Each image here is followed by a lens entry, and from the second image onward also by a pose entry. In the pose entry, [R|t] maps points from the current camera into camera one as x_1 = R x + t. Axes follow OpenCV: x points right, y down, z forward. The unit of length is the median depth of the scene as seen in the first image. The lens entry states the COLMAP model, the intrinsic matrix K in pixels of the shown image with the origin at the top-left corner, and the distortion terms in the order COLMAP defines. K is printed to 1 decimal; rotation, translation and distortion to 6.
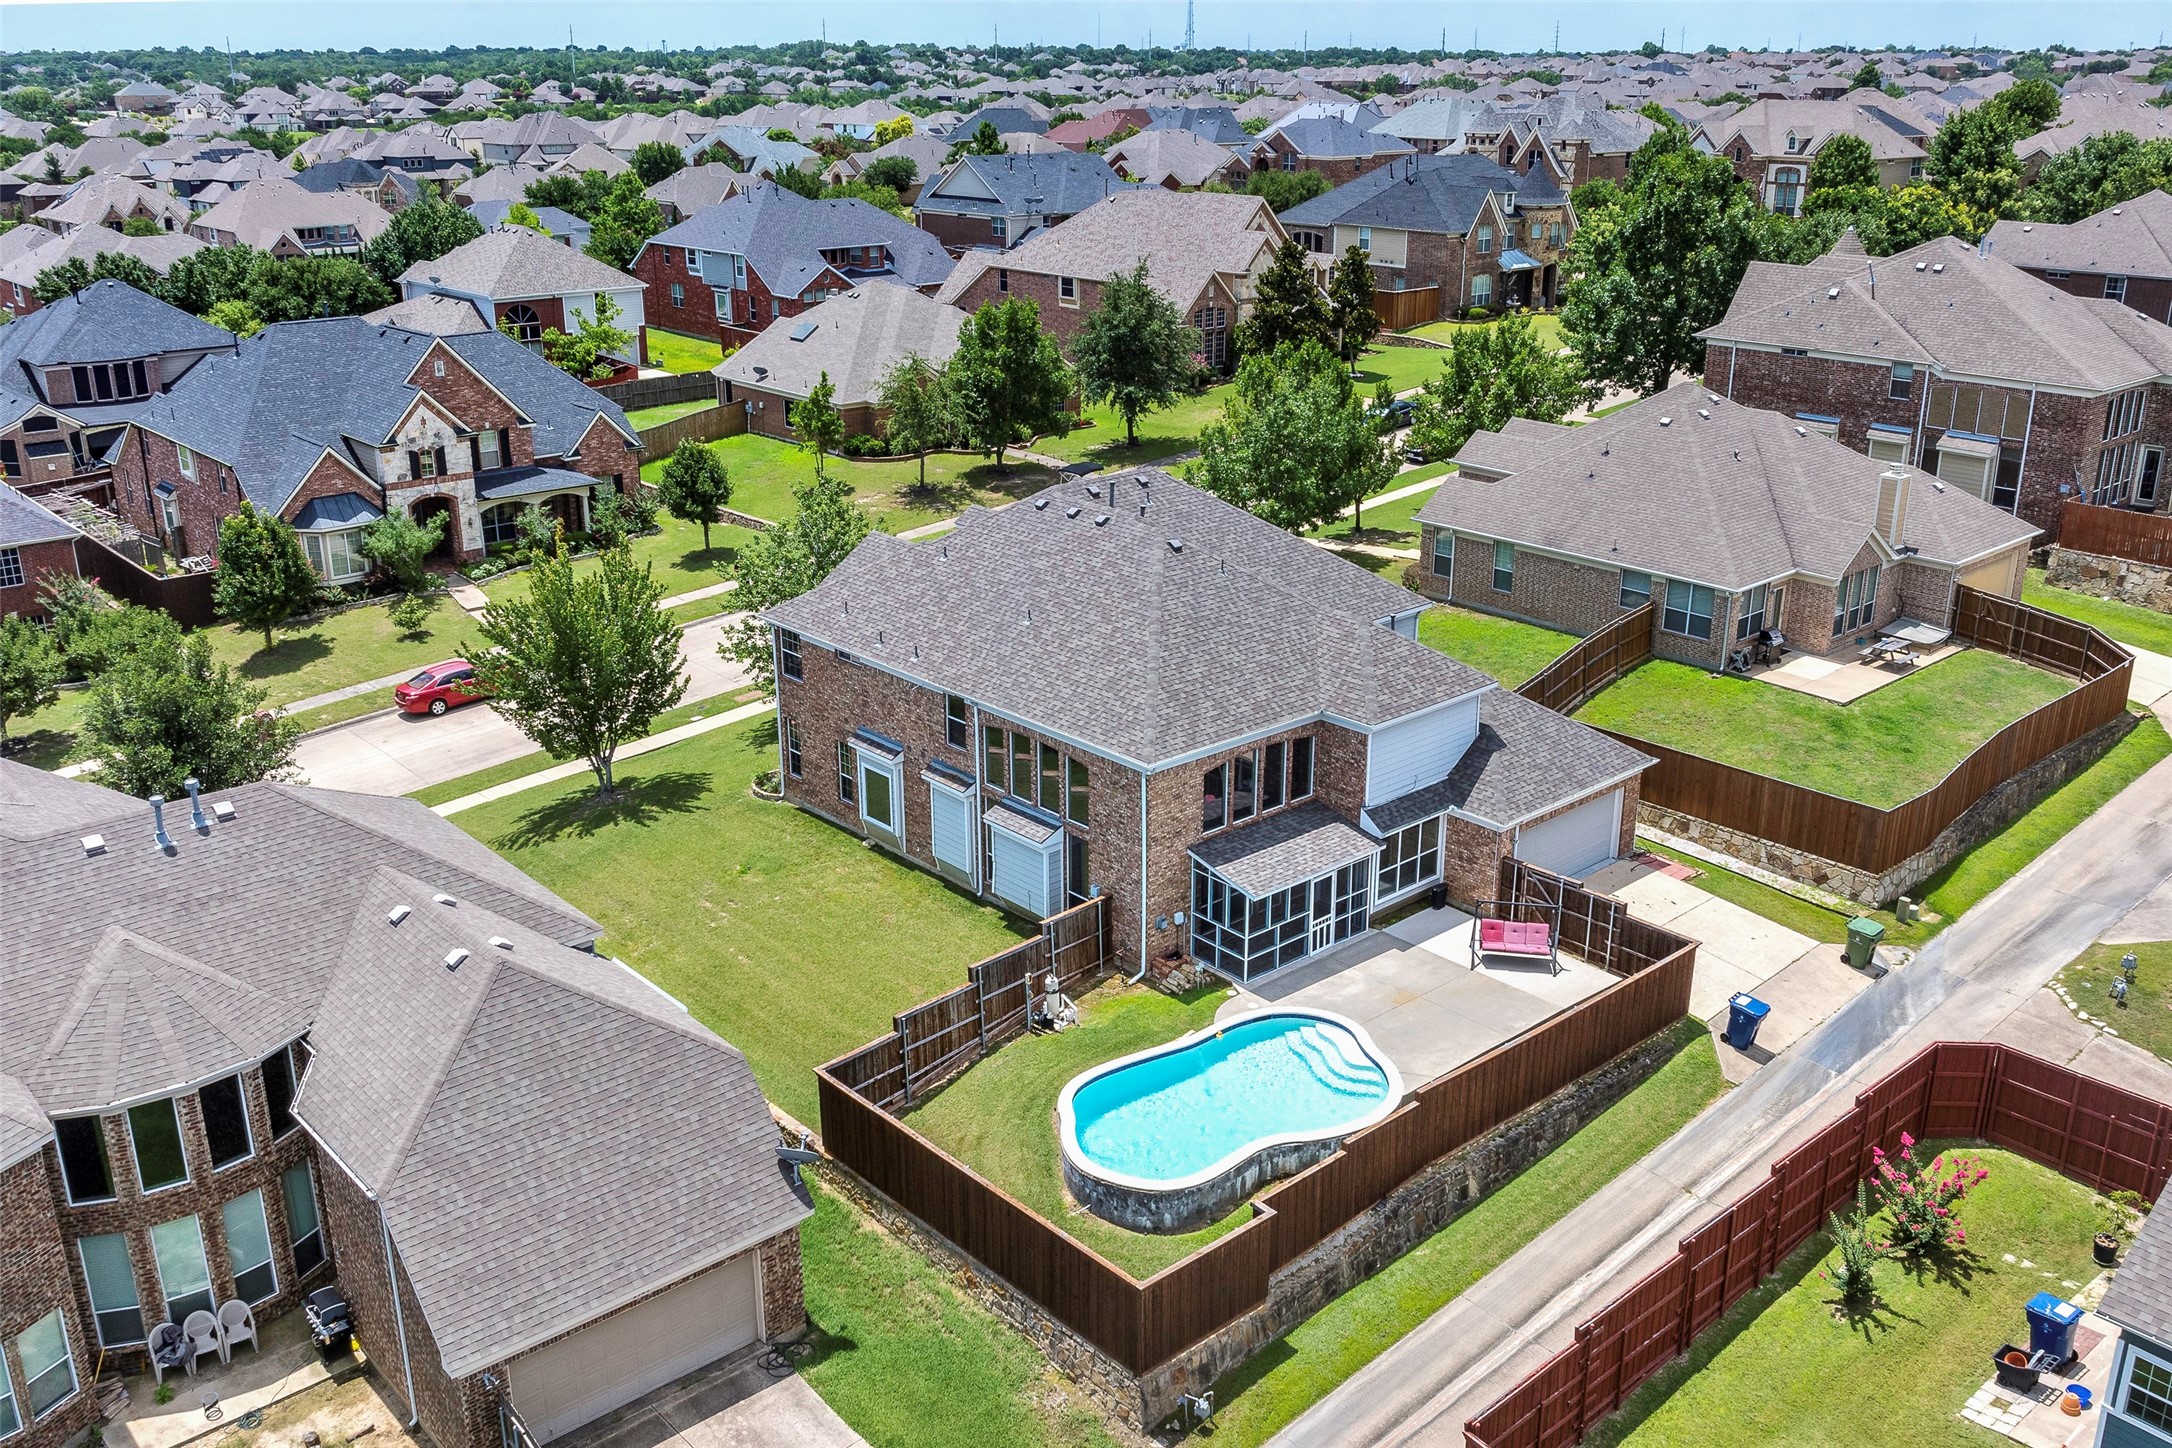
lens RADIAL K [[1756.5, 0, 1038.9], [0, 1756.5, 716.9], [0, 0, 1]] dist [-0.017249, -0.021075]
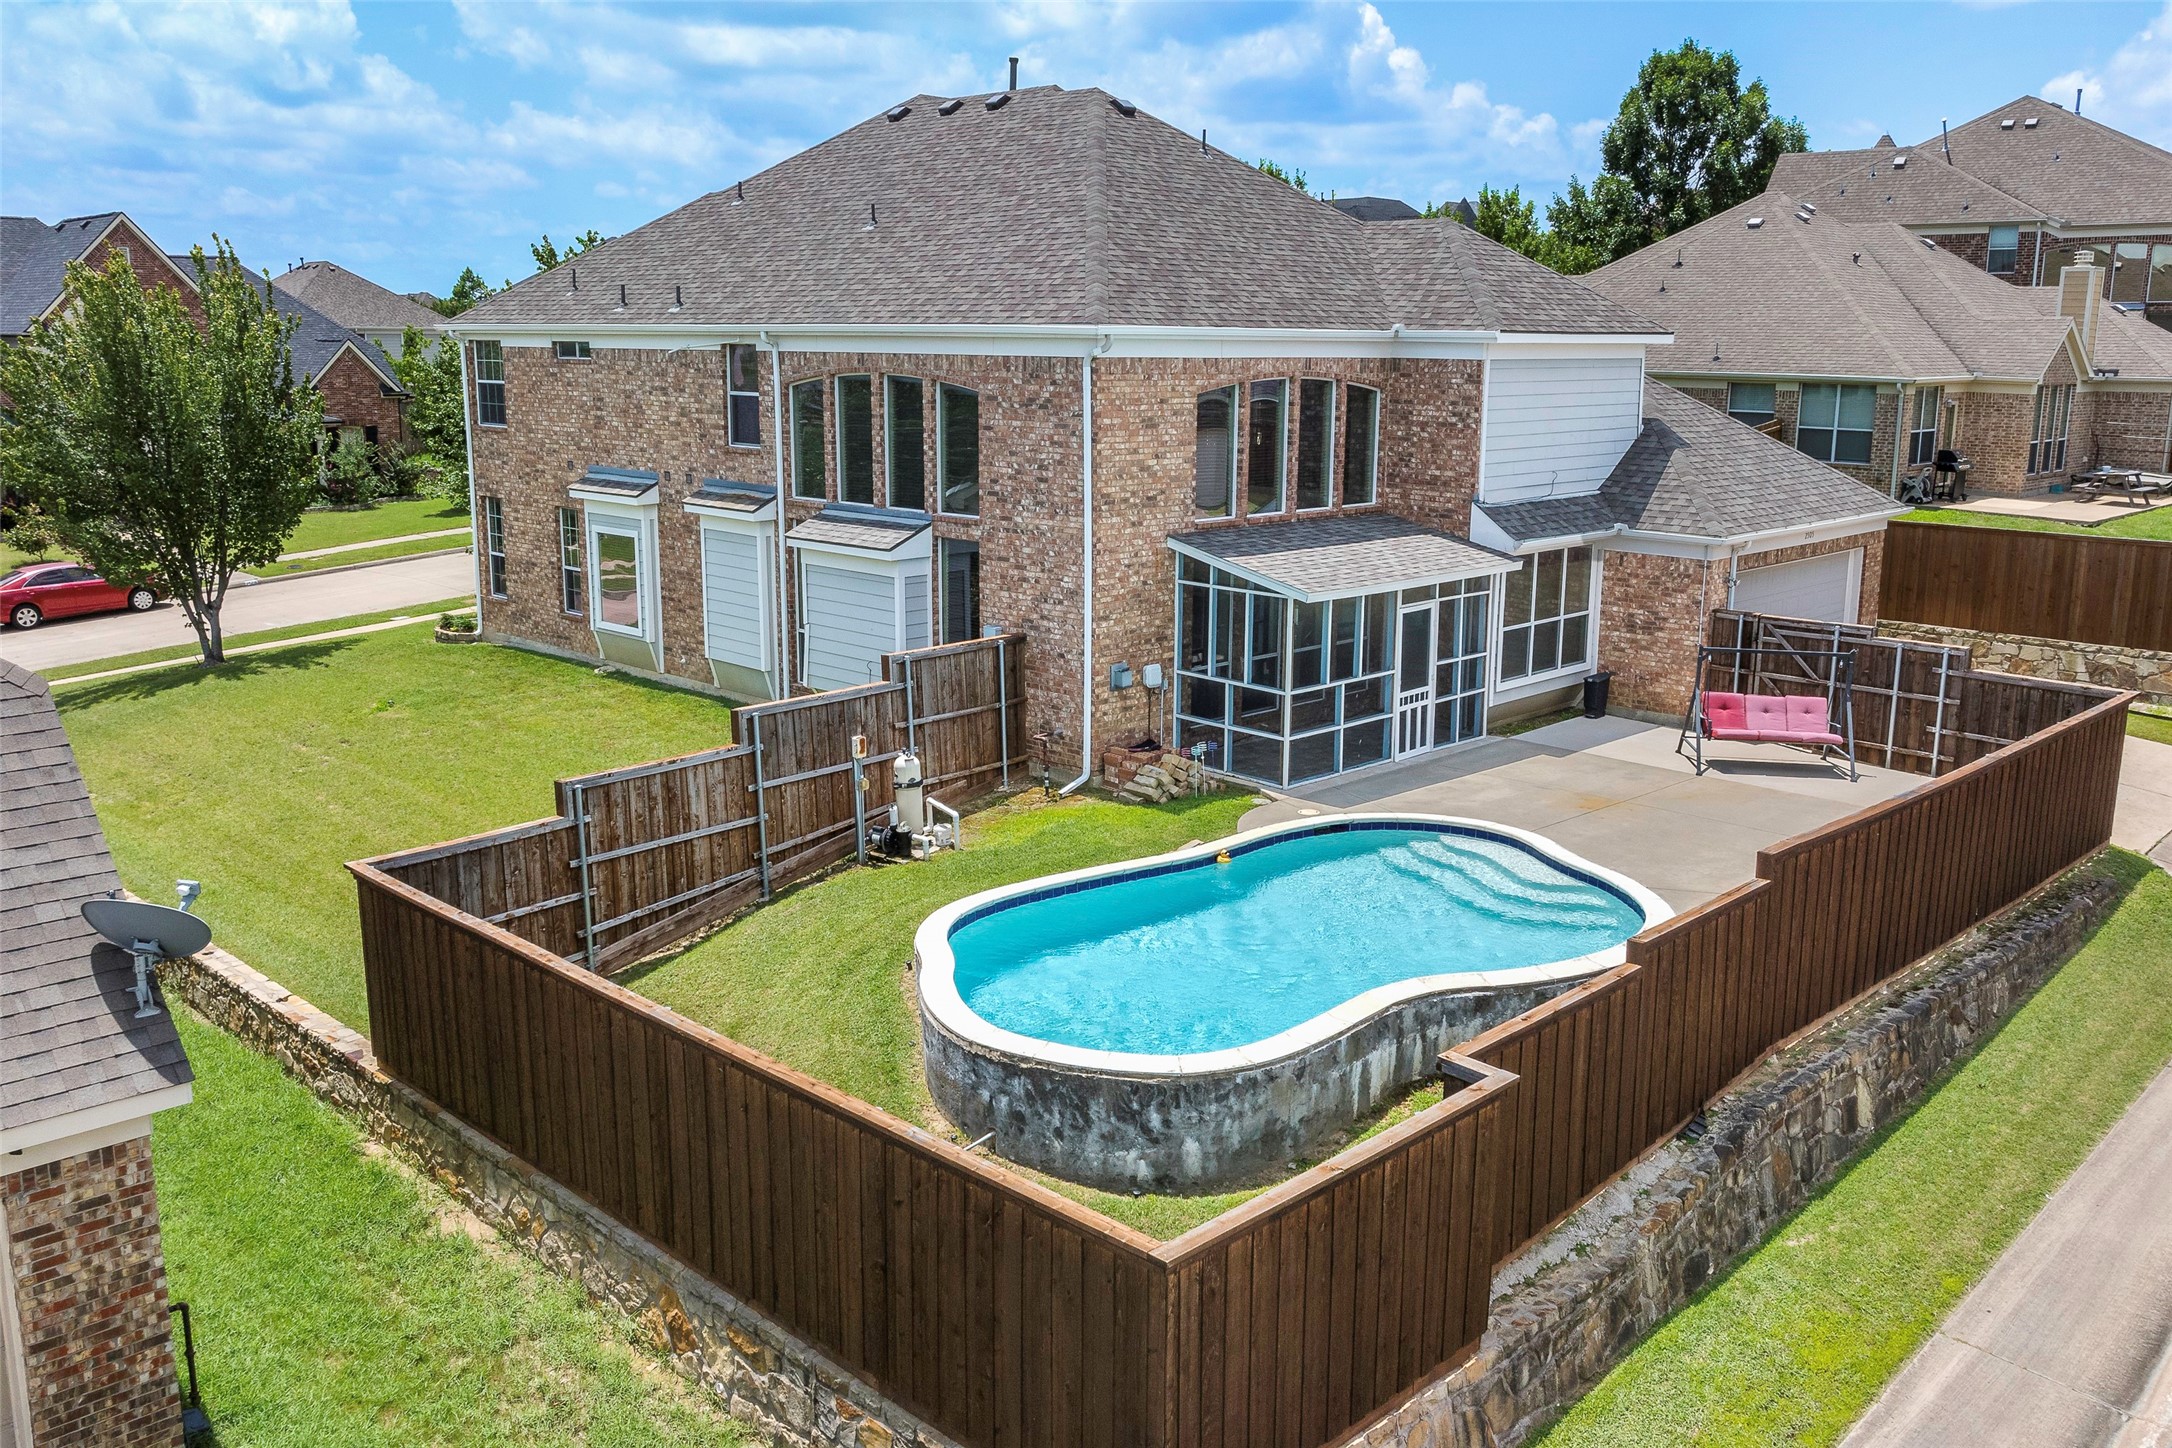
lens RADIAL K [[1756.5, 0, 1038.9], [0, 1756.5, 716.9], [0, 0, 1]] dist [-0.017249, -0.021075]
pose [[0.997763, -0.000977, 0.066845, 0.010964], [0.009013, 0.992731, -0.120014, 0.190854], [-0.066241, 0.120348, 0.990519, 0.488391]]
